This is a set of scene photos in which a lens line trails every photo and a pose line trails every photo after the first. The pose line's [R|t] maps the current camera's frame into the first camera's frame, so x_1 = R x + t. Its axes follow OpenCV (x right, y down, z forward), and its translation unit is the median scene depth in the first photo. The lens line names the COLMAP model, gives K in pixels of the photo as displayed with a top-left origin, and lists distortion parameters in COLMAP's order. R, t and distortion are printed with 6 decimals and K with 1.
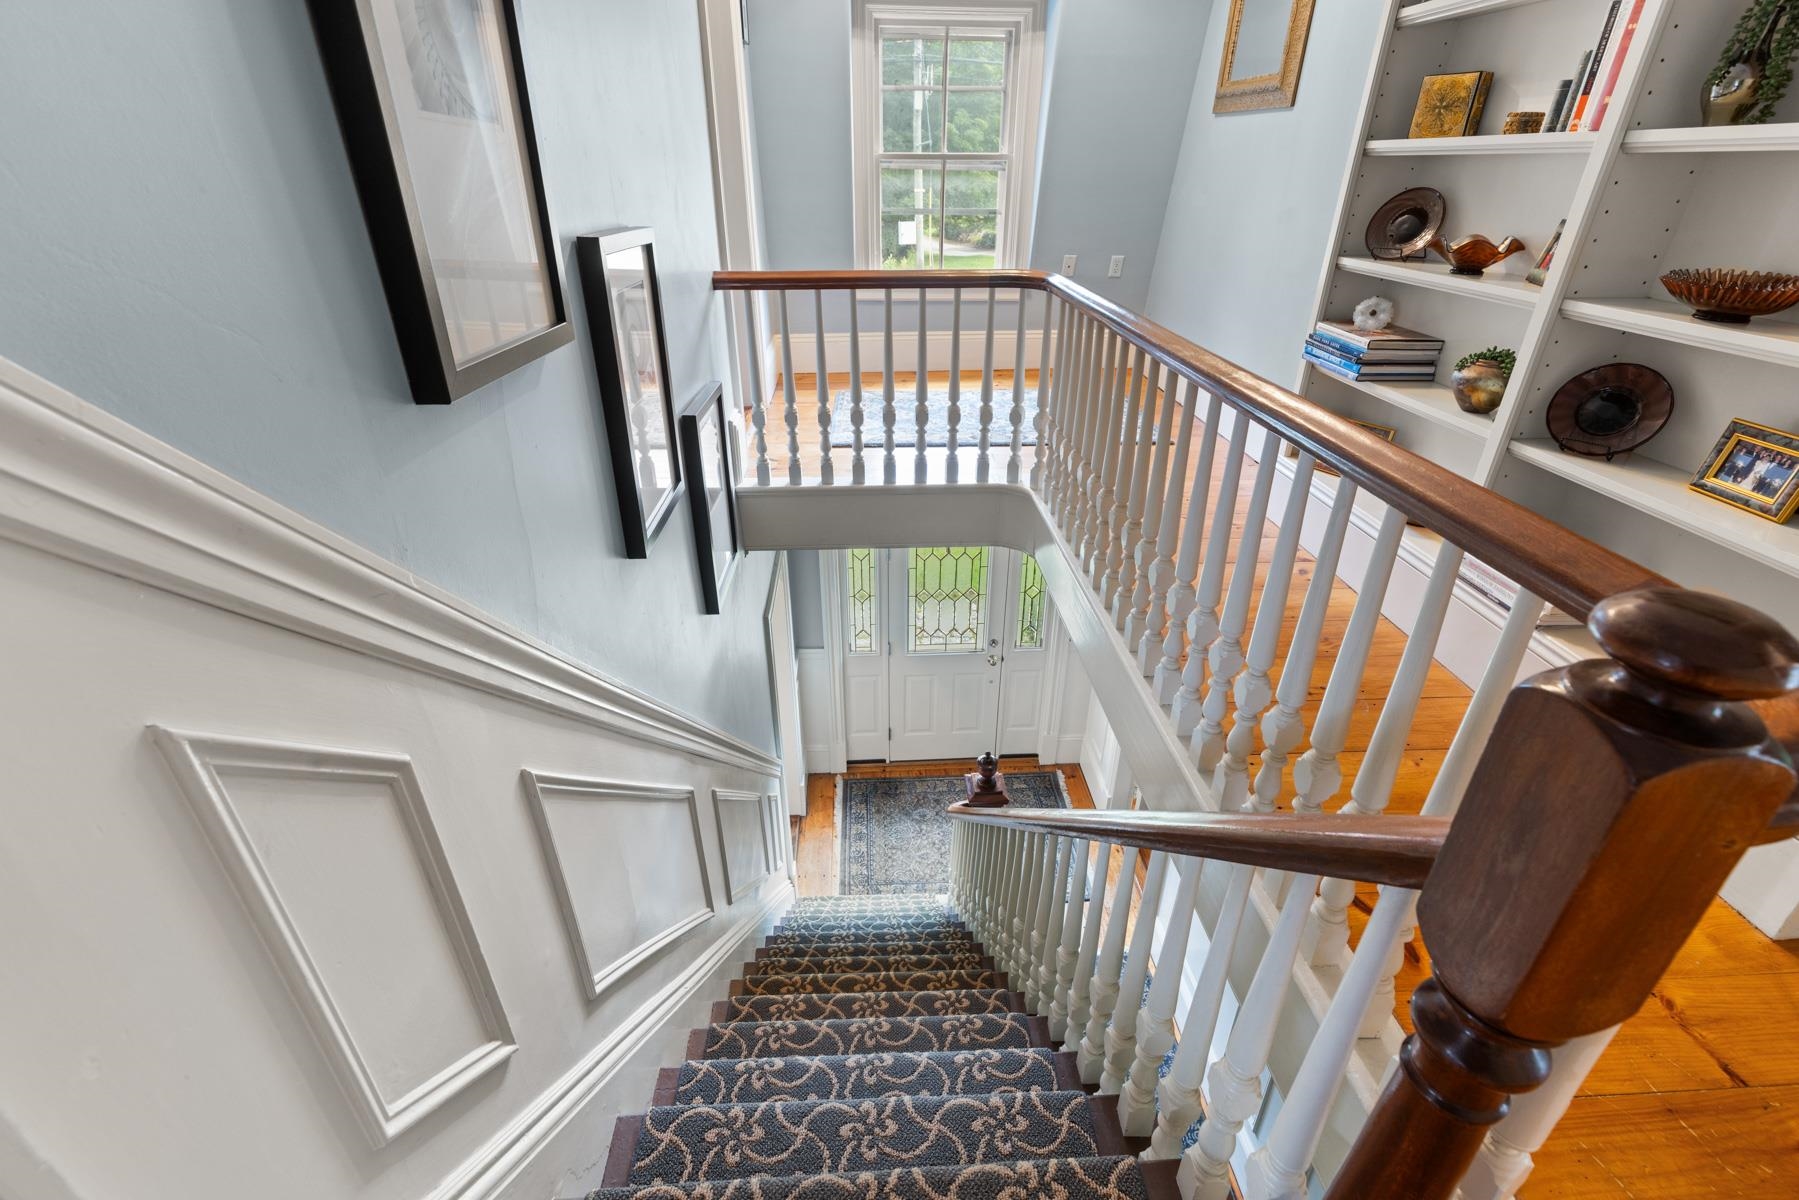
lens RADIAL K [[815.0, 0, 911.2], [0, 815.0, 593.9], [0, 0, 1]] dist [0.012251, -0.003288]
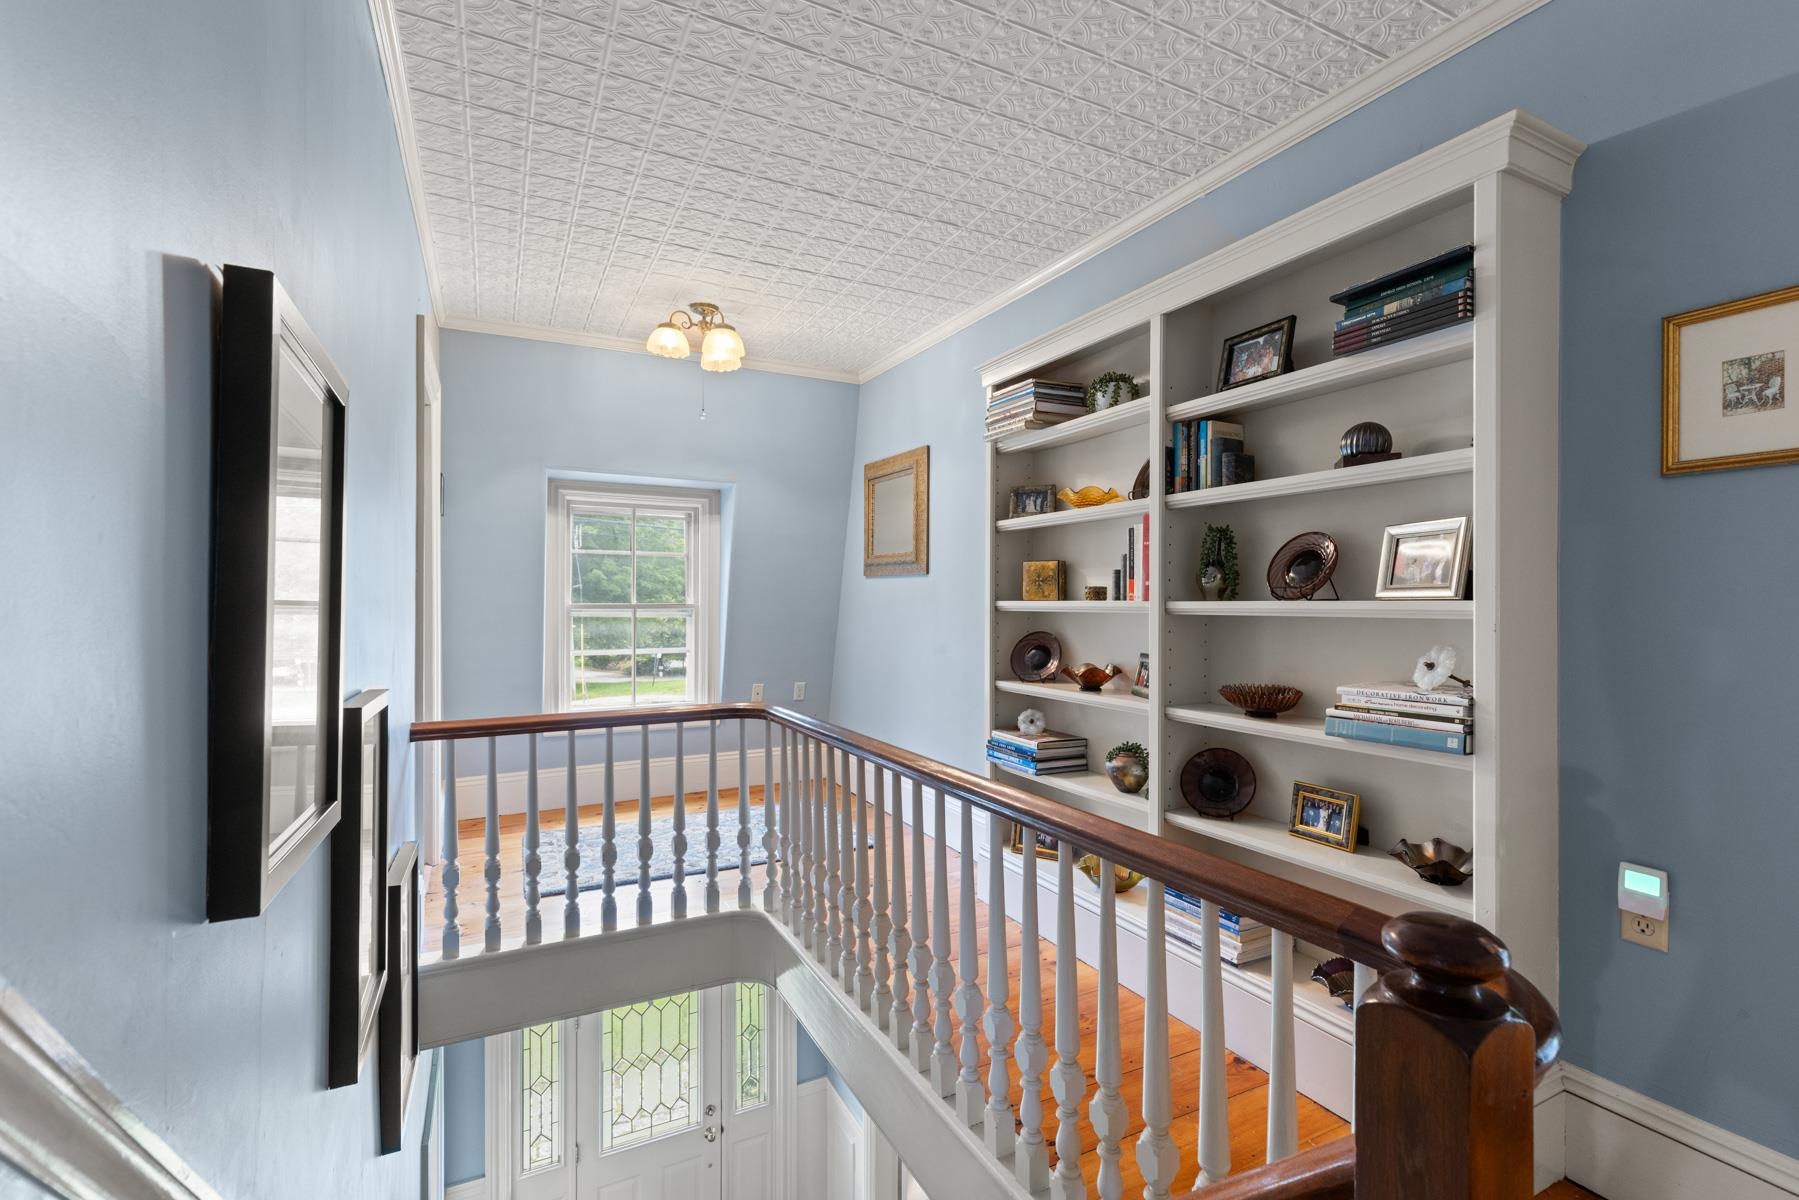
lens RADIAL K [[815.0, 0, 911.2], [0, 815.0, 593.9], [0, 0, 1]] dist [0.012251, -0.003288]
pose [[0.915564, -0.001734, 0.402168, -0.104284], [0.191880, 0.880718, -0.433033, -0.008402], [-0.353446, 0.473638, 0.806687, -0.035320]]
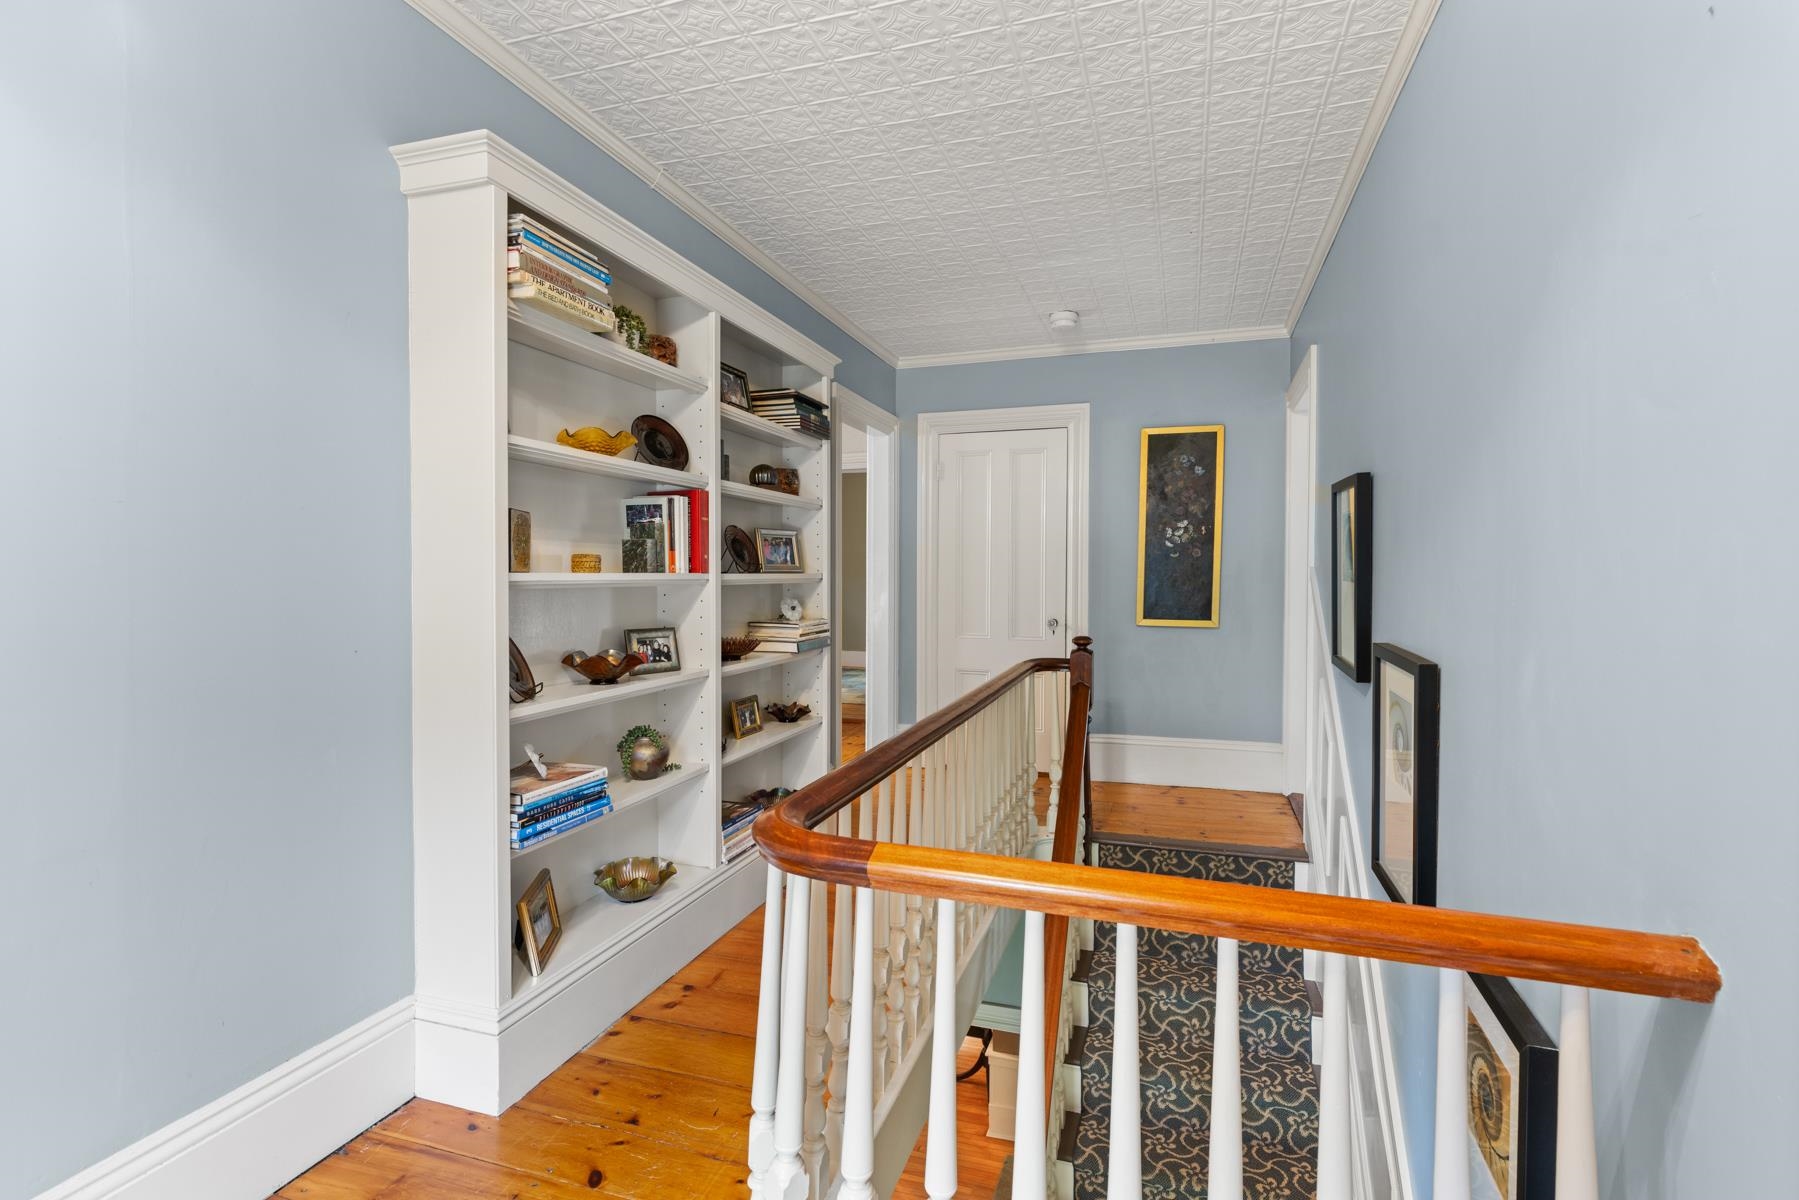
lens RADIAL K [[815.0, 0, 911.2], [0, 815.0, 593.9], [0, 0, 1]] dist [0.012251, -0.003288]
pose [[-0.929285, -0.014597, 0.369075, -0.077598], [0.167373, 0.874102, 0.455996, -0.766511], [-0.329266, 0.485523, -0.809847, 1.404557]]
